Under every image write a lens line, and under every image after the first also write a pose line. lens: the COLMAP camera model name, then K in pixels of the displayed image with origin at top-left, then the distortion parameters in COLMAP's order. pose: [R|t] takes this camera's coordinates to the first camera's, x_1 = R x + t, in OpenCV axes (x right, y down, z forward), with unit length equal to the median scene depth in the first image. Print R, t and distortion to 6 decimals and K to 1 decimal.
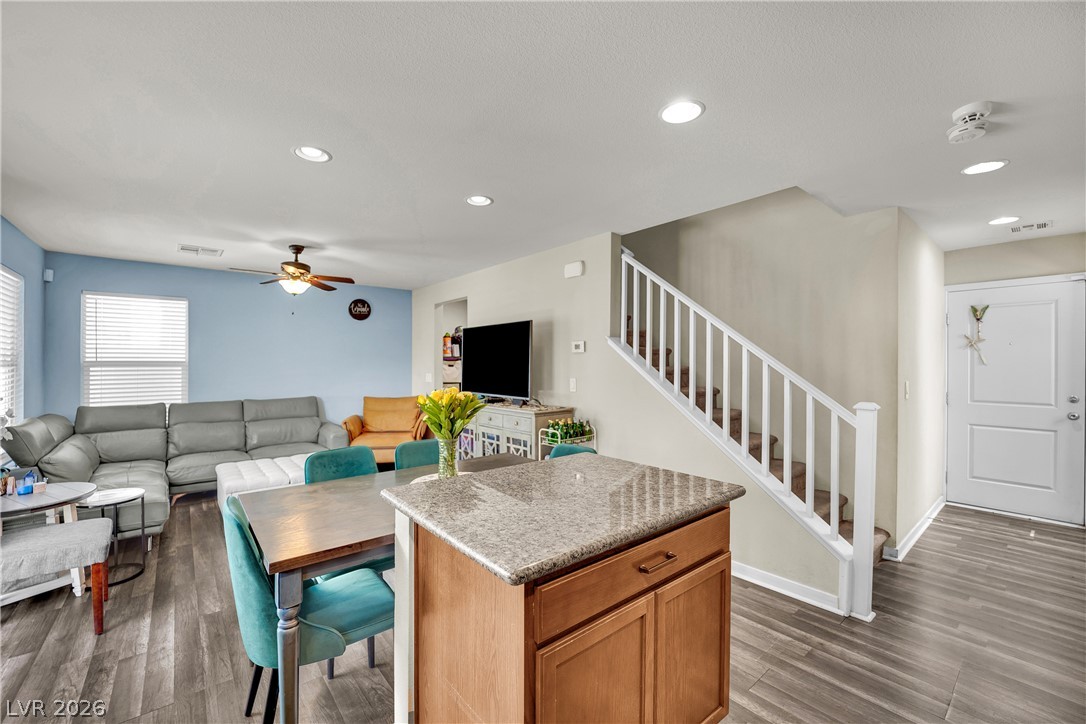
lens RADIAL K [[444.0, 0, 542.0], [0, 444.0, 355.9], [0, 0, 1]] dist [-0.023300, 0.002152]
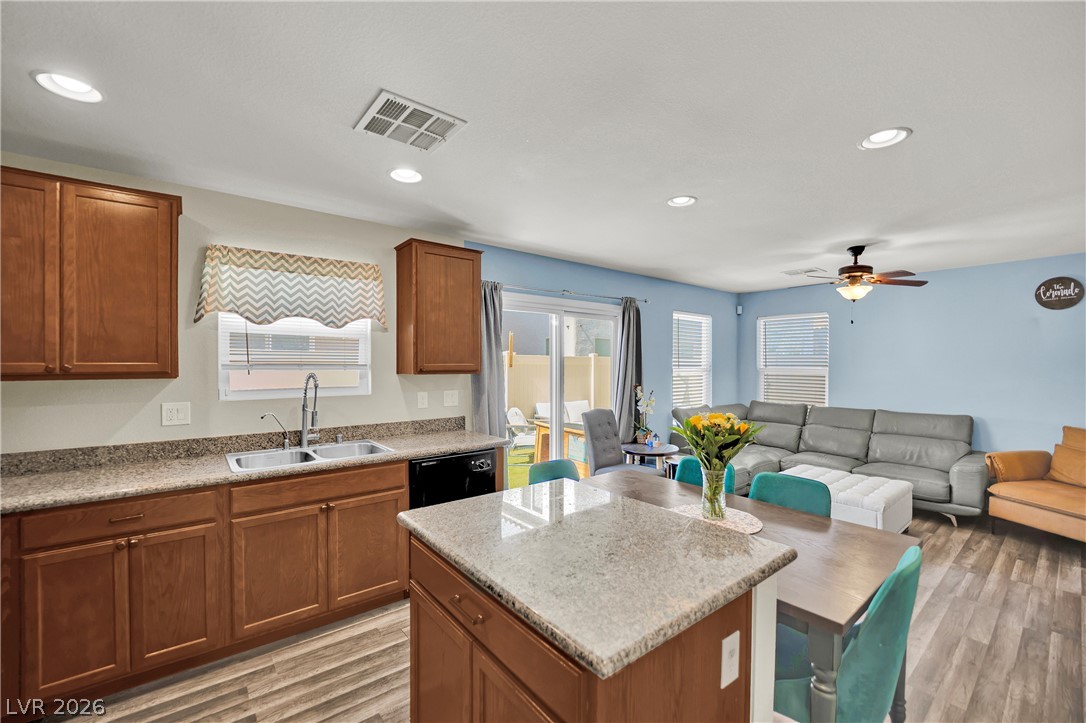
lens RADIAL K [[444.0, 0, 540.5], [0, 444.0, 360.5], [0, 0, 1]] dist [-0.023300, 0.002152]
pose [[-0.018131, 0.000887, -0.999835, 0.352011], [0.012499, 0.999922, 0.000660, -0.020547], [0.999757, -0.012485, -0.018141, 0.341620]]
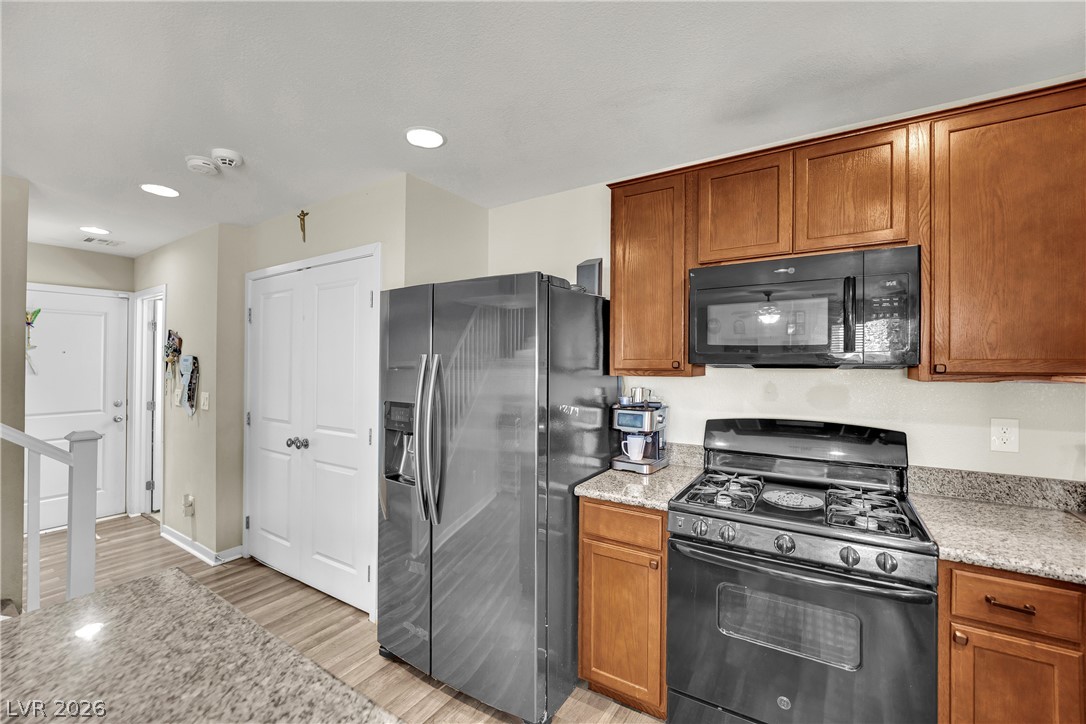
lens RADIAL K [[444.0, 0, 539.7], [0, 444.0, 357.8], [0, 0, 1]] dist [-0.023300, 0.002152]
pose [[-0.305081, 0.008865, 0.952285, -0.144080], [-0.015149, 0.999785, -0.014161, -0.015047], [-0.952206, -0.018746, -0.304881, 0.238001]]
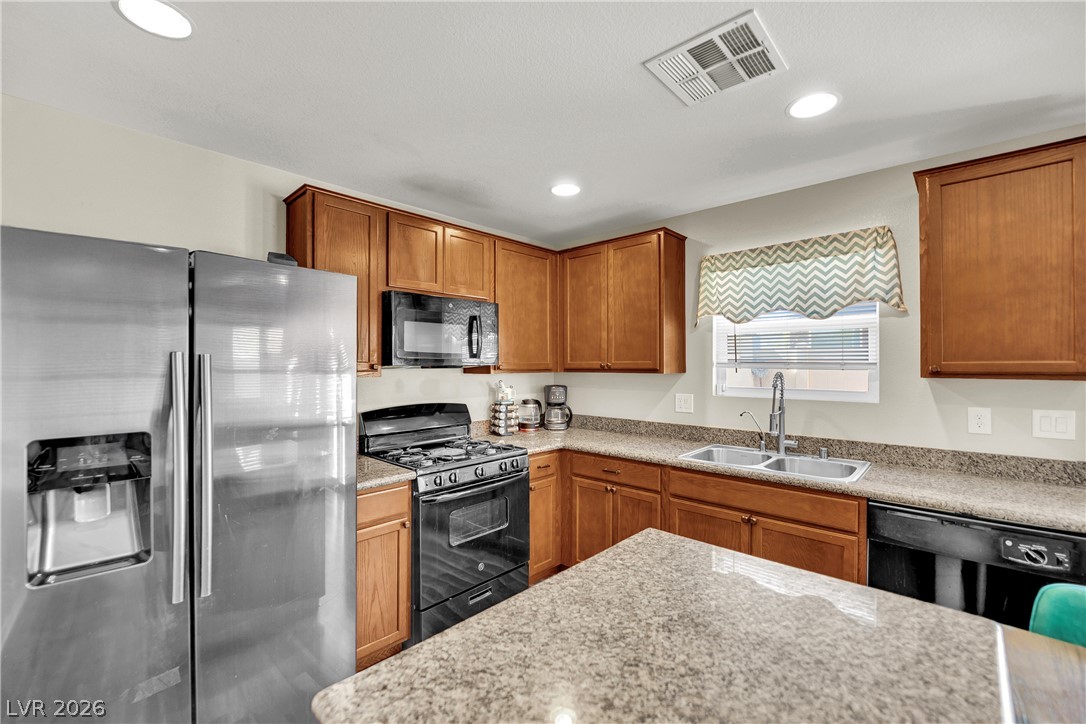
lens RADIAL K [[450.6, 0, 541.3], [0, 450.6, 363.6], [0, 0, 1]] dist [-0.021969, 0.000966]
pose [[-0.992004, 0.005149, -0.126098, 0.106151], [0.007040, 0.999869, -0.014556, -0.010868], [0.126007, -0.015328, -0.991911, 0.535498]]
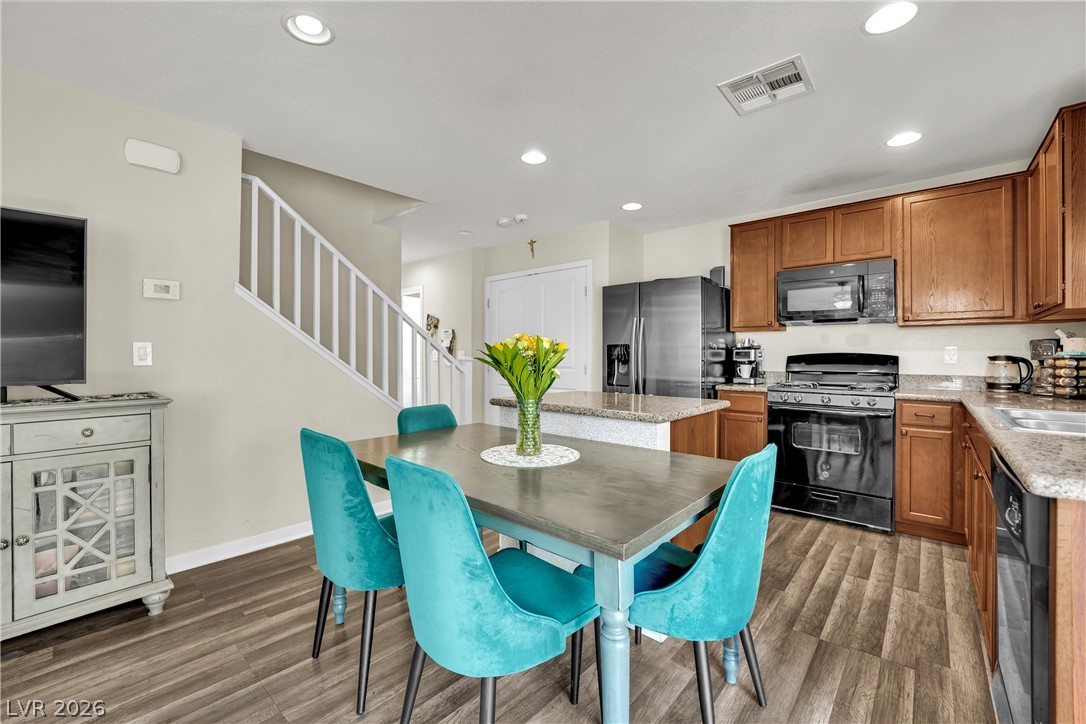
lens RADIAL K [[450.6, 0, 540.4], [0, 450.6, 350.7], [0, 0, 1]] dist [-0.021969, 0.000966]
pose [[-0.160778, 0.011910, 0.986919, -0.526047], [-0.016922, 0.999747, -0.014821, 0.055991], [-0.986846, -0.019084, -0.160535, 0.533648]]
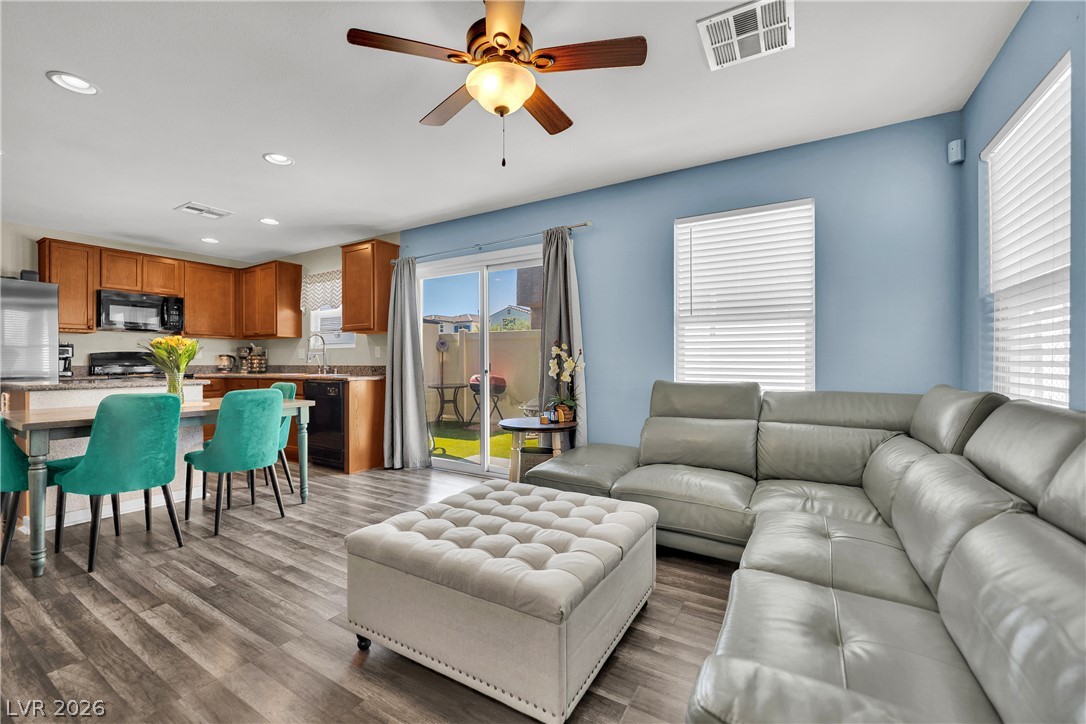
lens RADIAL K [[450.6, 0, 539.4], [0, 450.6, 367.5], [0, 0, 1]] dist [-0.021969, 0.000966]
pose [[-0.944063, 0.012449, -0.329531, -0.435054], [0.011920, 0.999922, 0.003624, 0.087424], [0.329550, -0.000507, -0.944138, 1.333009]]
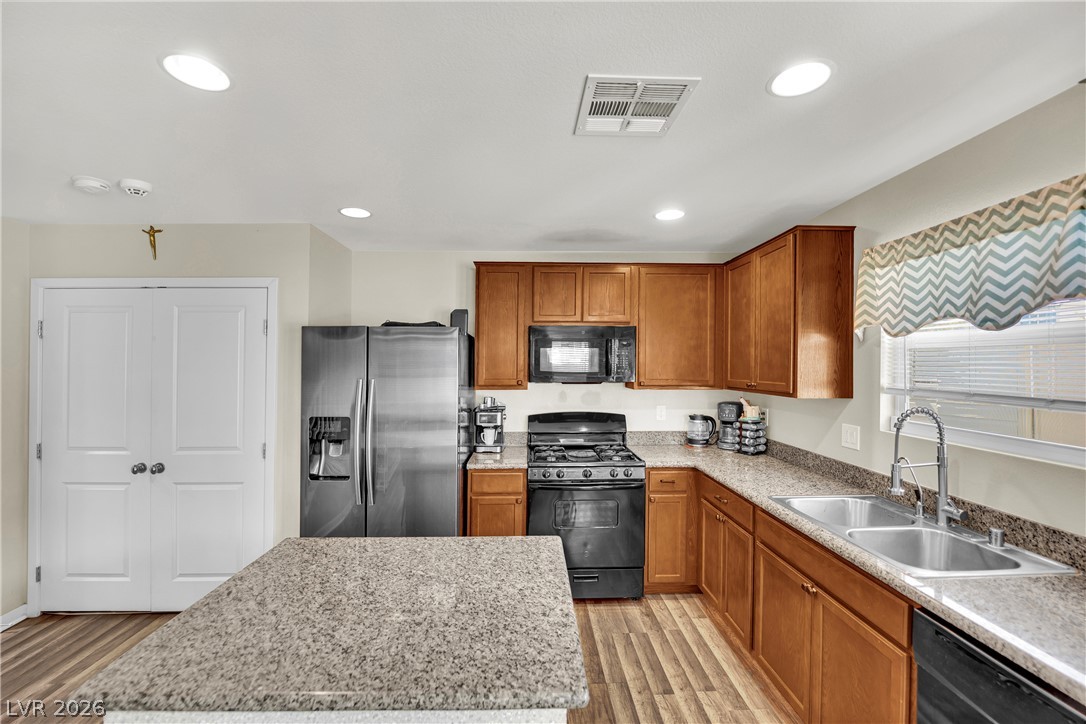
lens RADIAL K [[444.0, 0, 543.6], [0, 444.0, 357.7], [0, 0, 1]] dist [-0.023300, 0.002152]
pose [[-0.795914, 0.010625, 0.605317, -0.236230], [-0.007584, 0.999593, -0.027517, -0.037478], [-0.605362, -0.026492, -0.795509, 0.531044]]
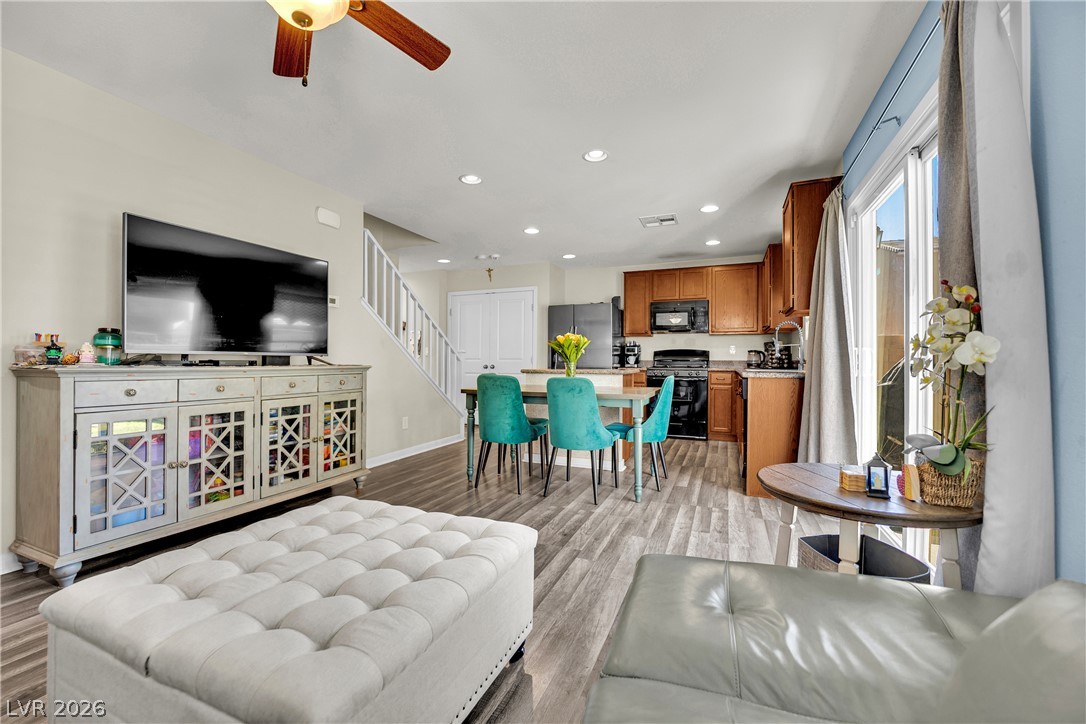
lens RADIAL K [[450.6, 0, 543.1], [0, 450.6, 354.6], [0, 0, 1]] dist [-0.021969, 0.000966]
pose [[-0.470585, 0.014901, 0.882229, -0.888347], [-0.016536, 0.999533, -0.025703, 0.101596], [-0.882200, -0.026684, -0.470119, 0.948440]]
